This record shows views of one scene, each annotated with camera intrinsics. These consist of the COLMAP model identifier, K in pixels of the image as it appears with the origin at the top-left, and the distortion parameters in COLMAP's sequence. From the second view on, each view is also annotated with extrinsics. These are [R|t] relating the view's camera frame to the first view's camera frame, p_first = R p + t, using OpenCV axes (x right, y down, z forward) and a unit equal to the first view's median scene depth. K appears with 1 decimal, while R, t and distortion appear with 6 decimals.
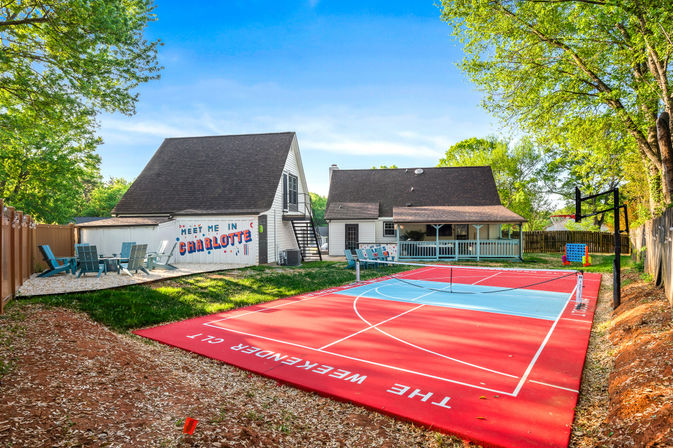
lens RADIAL K [[398.3, 0, 335.6], [0, 398.3, 225.1], [0, 0, 1]] dist [-0.001619, -0.000103]
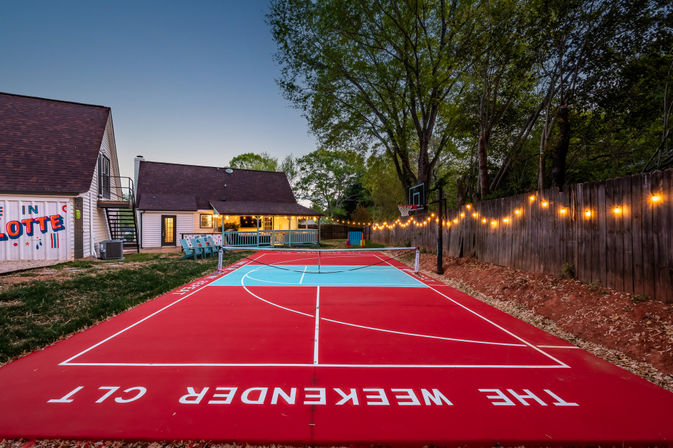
lens RADIAL K [[312.3, 0, 333.8], [0, 312.3, 221.5], [0, 0, 1]] dist [-0.002060, -0.000055]
pose [[0.812796, 0.009166, 0.582476, -0.137087], [-0.008191, 0.999957, -0.004305, 0.022664], [-0.582491, -0.001272, 0.812836, 0.207332]]
